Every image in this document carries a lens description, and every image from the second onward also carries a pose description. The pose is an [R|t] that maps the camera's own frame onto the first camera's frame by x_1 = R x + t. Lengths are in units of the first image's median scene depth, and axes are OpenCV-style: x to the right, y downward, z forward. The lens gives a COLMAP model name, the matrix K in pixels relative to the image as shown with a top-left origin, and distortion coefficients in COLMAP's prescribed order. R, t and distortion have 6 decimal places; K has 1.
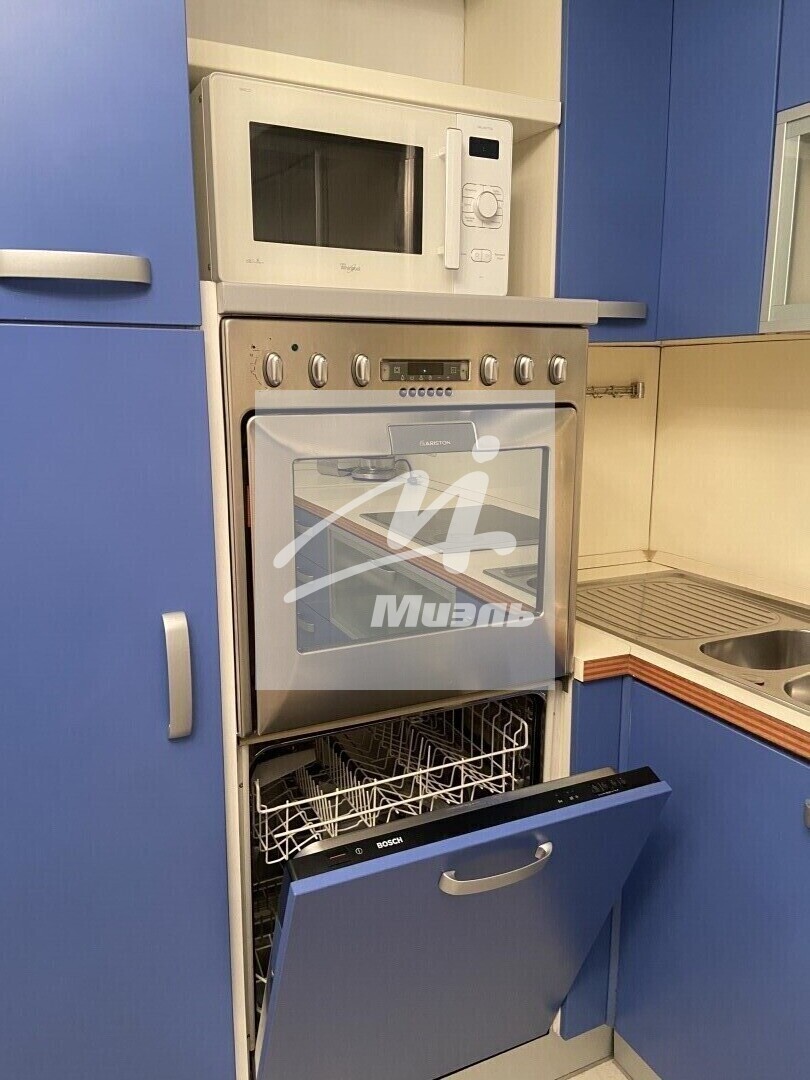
lens RADIAL K [[816.0, 0, 409.2], [0, 816.0, 541.2], [0, 0, 1]] dist [0.089687, -0.089763]
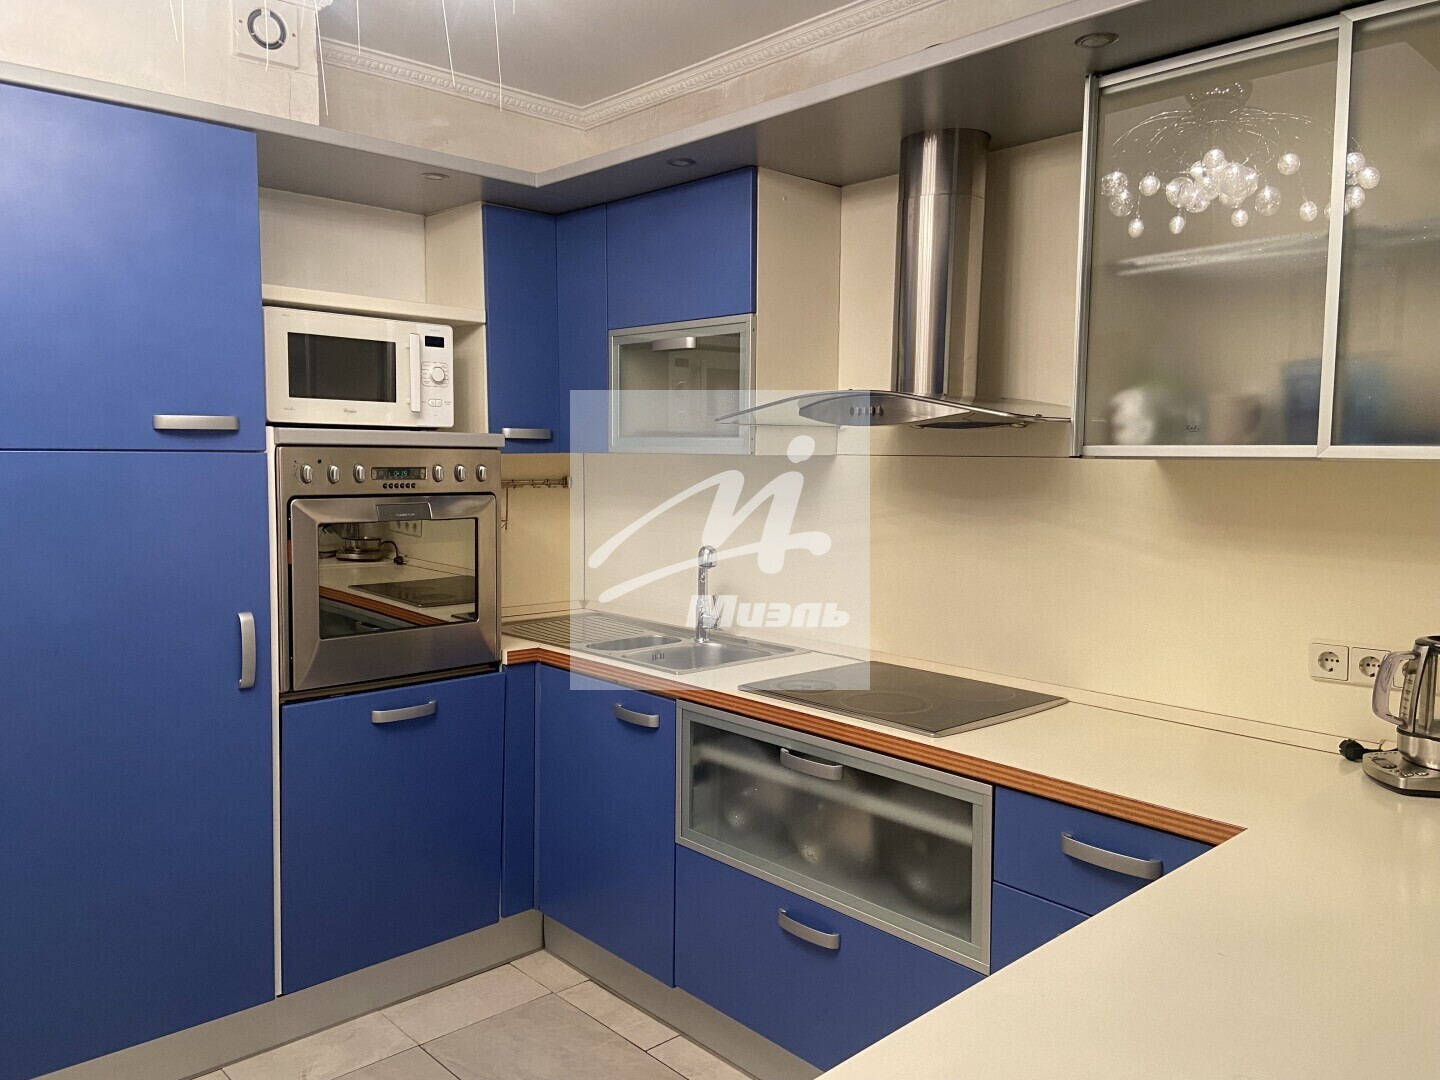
lens RADIAL K [[1088.0, 0, 734.4], [0, 1088.0, 534.6], [0, 0, 1]] dist [0.089687, -0.089763]
pose [[0.955993, -0.012239, 0.293133, 0.015000], [0.048229, 0.992093, -0.115865, 0.193265], [-0.289397, 0.124904, 0.949025, -1.207417]]
